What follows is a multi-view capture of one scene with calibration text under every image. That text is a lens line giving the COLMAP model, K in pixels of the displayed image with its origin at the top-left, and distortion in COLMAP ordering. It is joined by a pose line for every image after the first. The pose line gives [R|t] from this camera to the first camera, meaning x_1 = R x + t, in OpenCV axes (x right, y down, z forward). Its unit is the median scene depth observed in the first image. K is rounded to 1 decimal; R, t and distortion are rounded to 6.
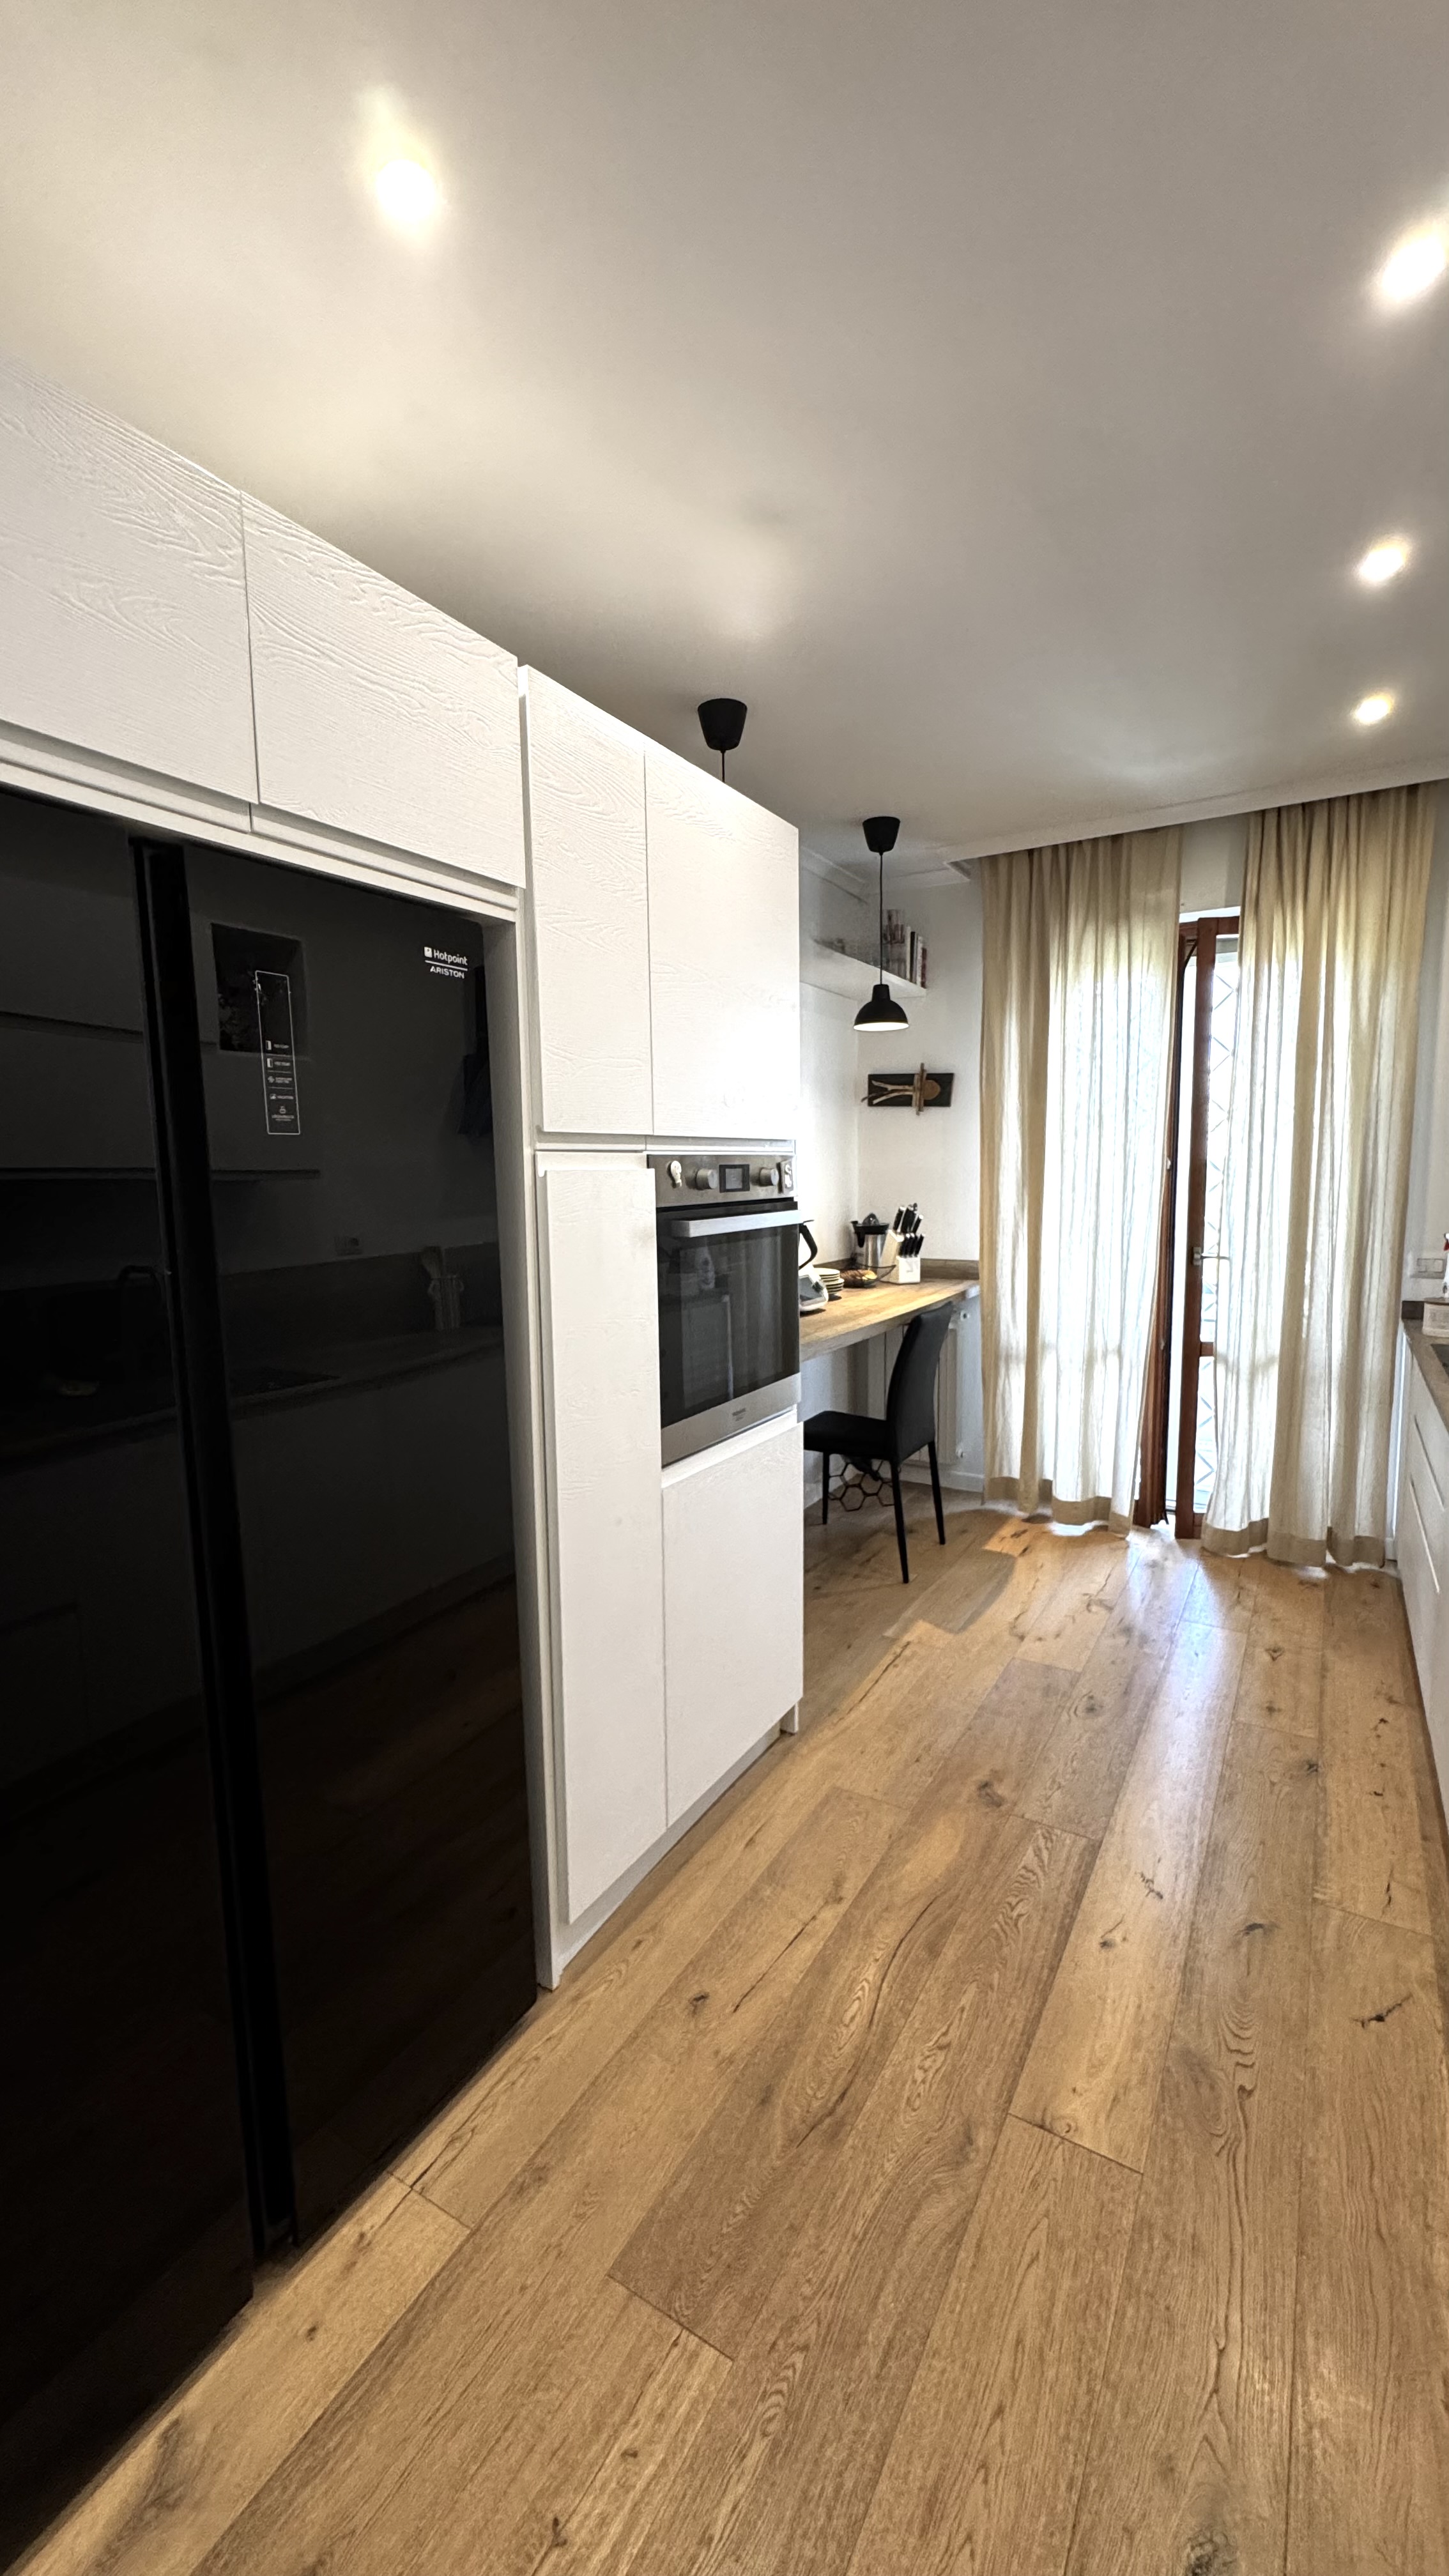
lens RADIAL K [[1025.4, 0, 724.5], [0, 1025.4, 1288.0], [0, 0, 1]] dist [-0.001292, 0.000081]
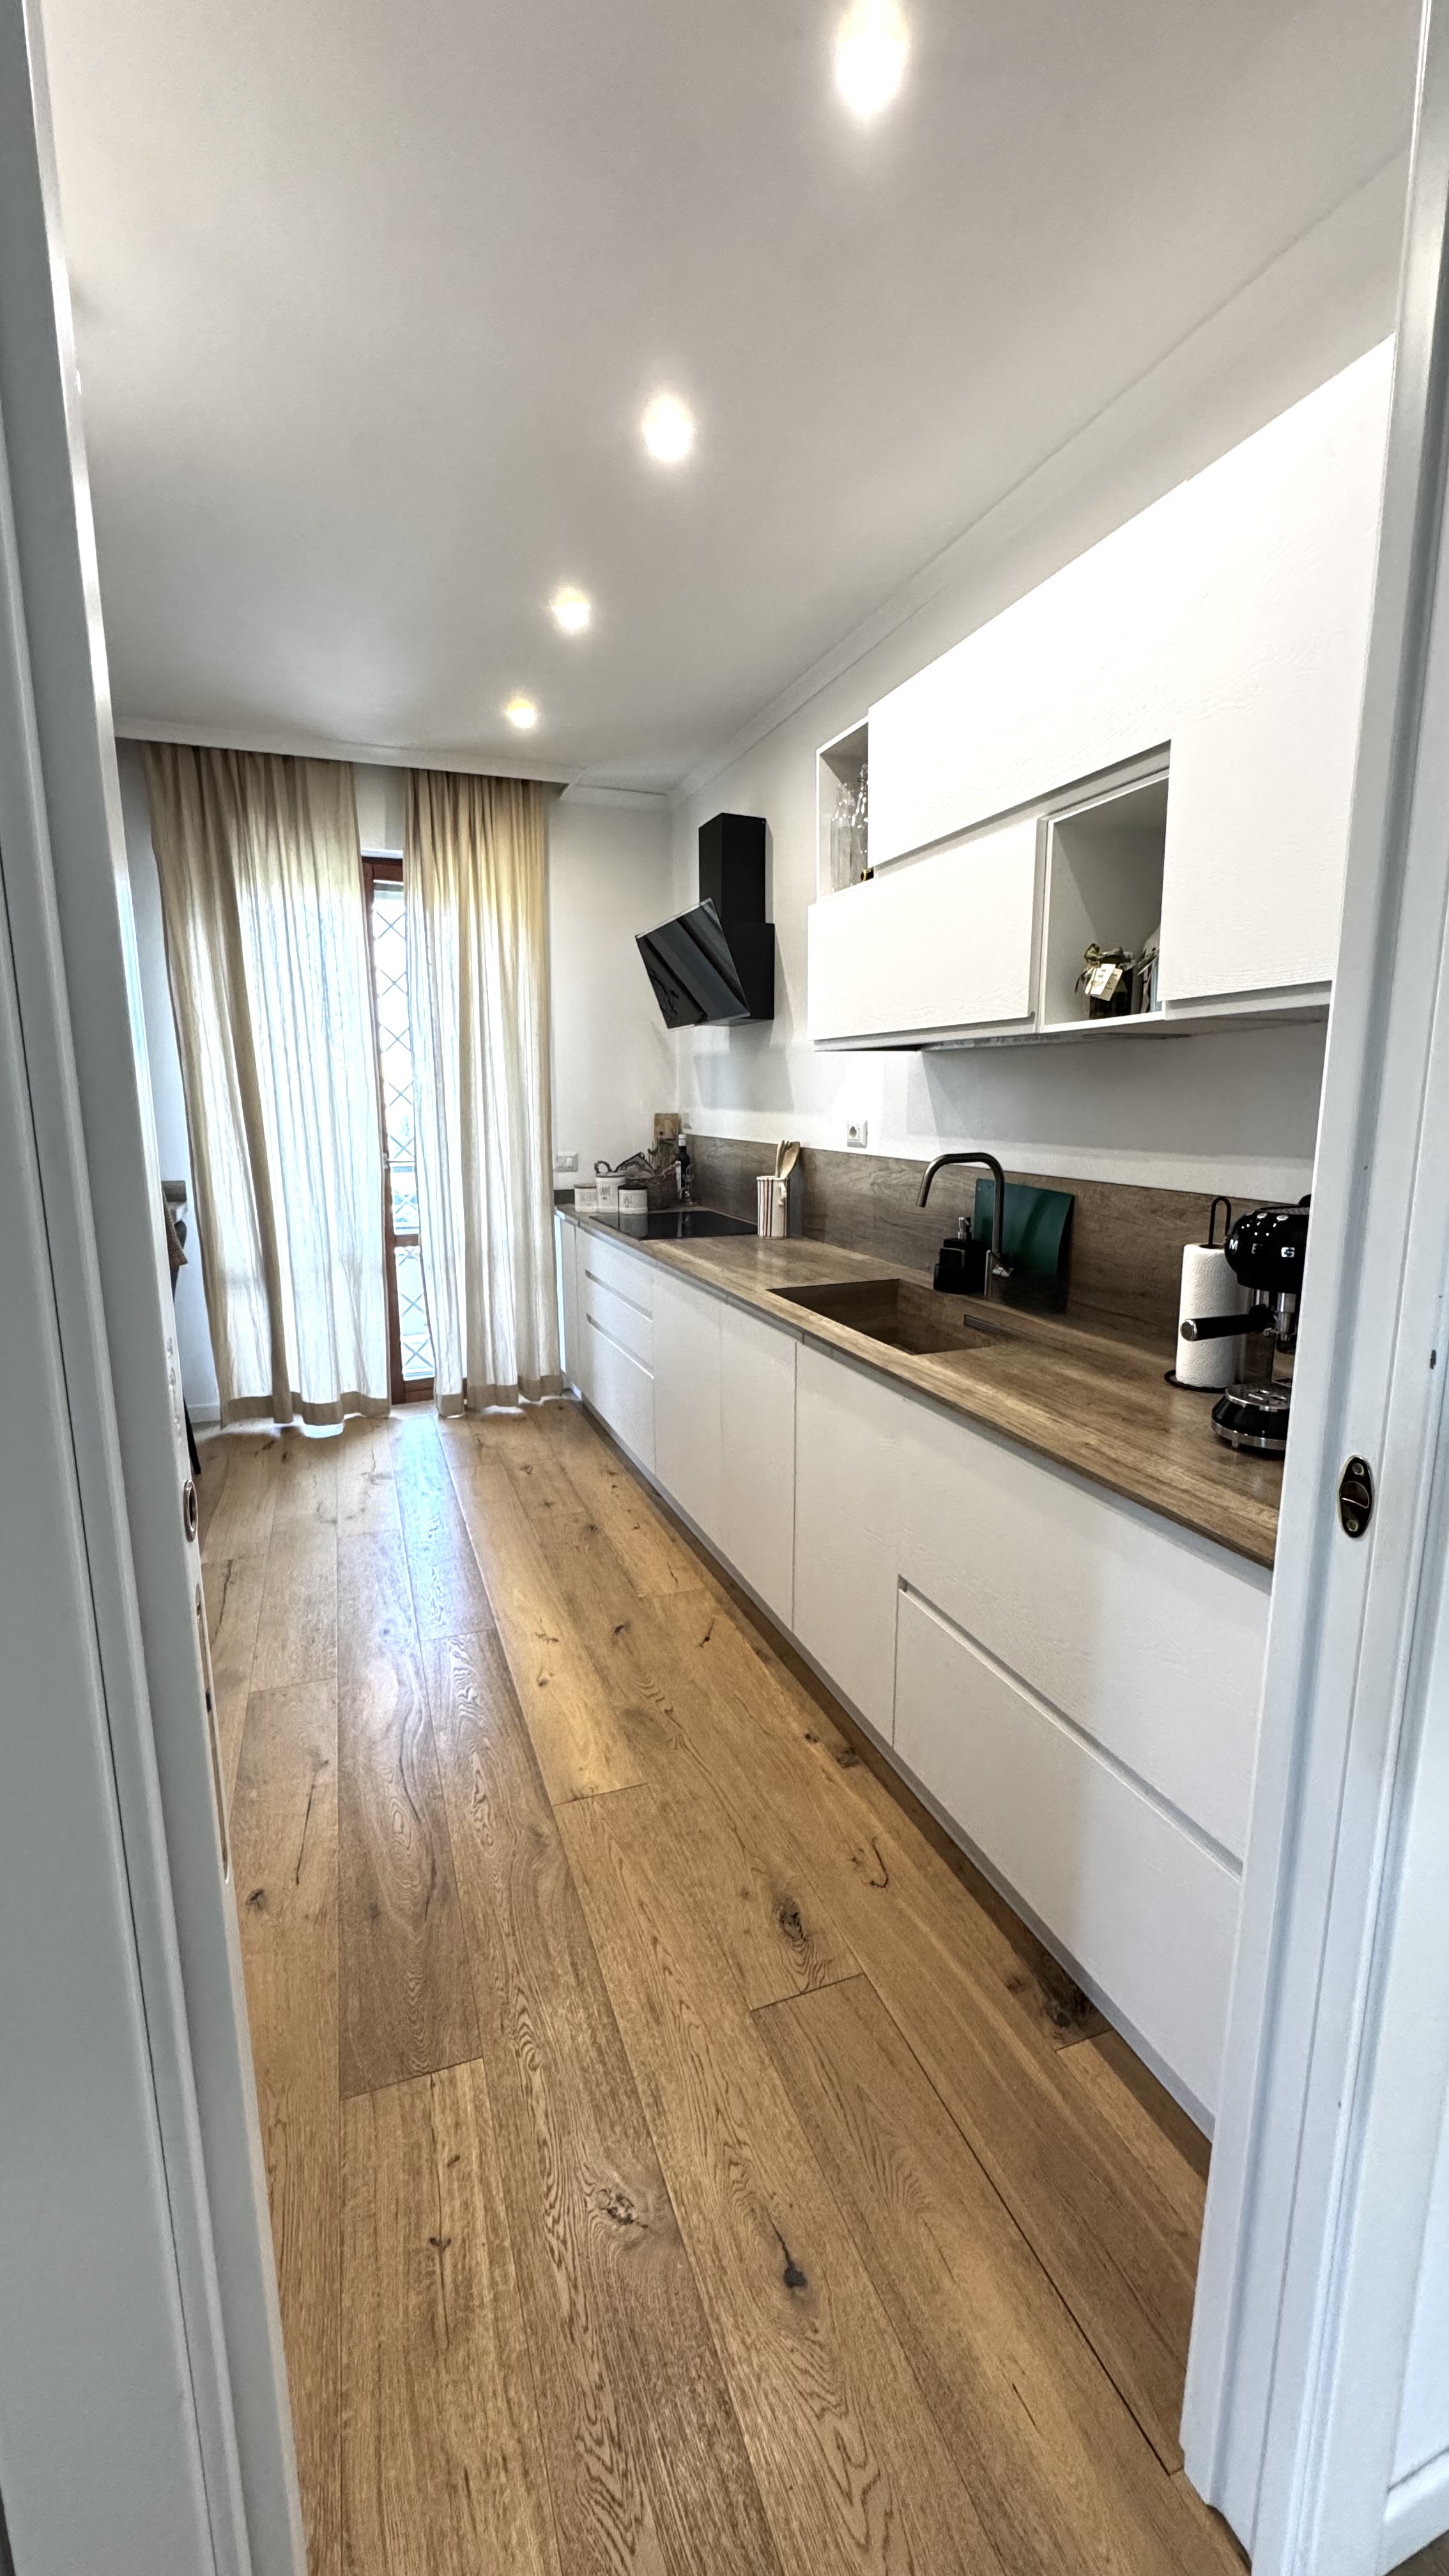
lens RADIAL K [[1025.4, 0, 724.5], [0, 1025.4, 1288.0], [0, 0, 1]] dist [-0.001292, 0.000081]
pose [[0.625073, -0.128808, 0.769865, -0.206483], [0.085124, 0.991657, 0.096801, 0.026611], [-0.775911, 0.005027, 0.630822, 0.011410]]
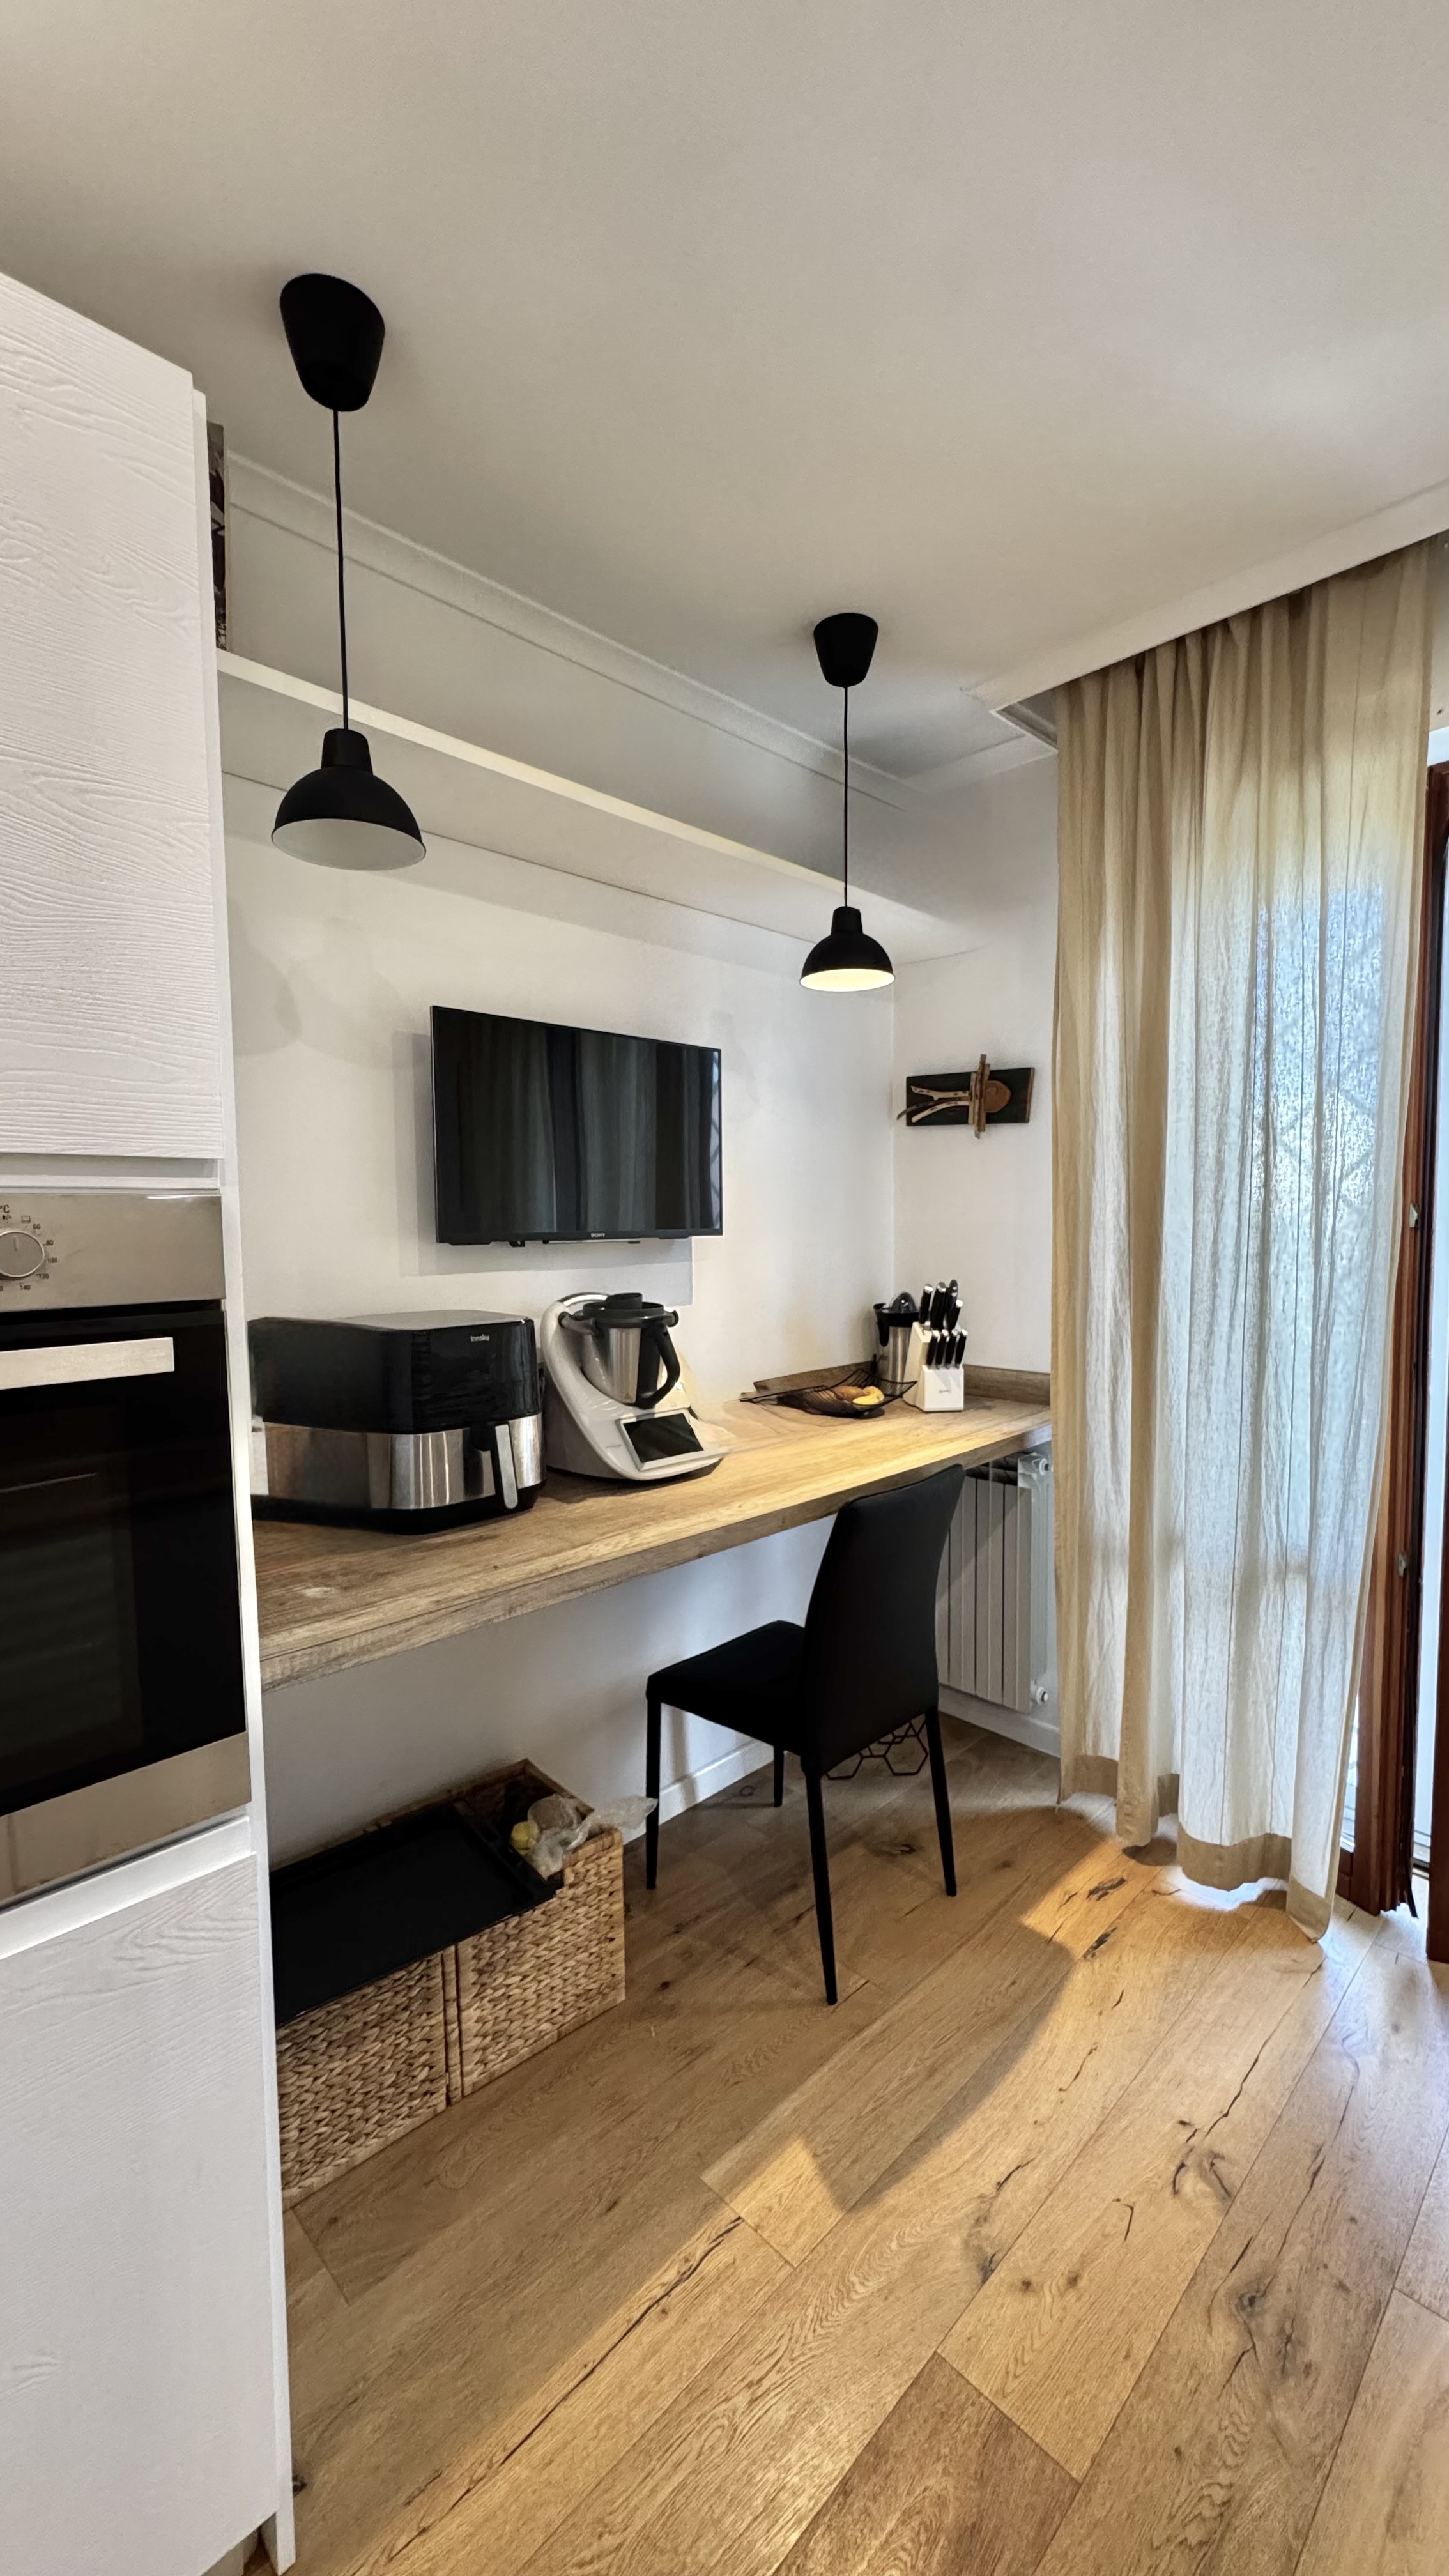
lens RADIAL K [[1043.4, 0, 724.5], [0, 1043.4, 1288.0], [0, 0, 1]] dist [0.010887, -0.000272]
pose [[0.969480, 0.023583, -0.244034, 0.239095], [-0.035080, 0.998464, -0.042876, -0.054297], [0.242648, 0.050128, 0.968818, 0.427424]]
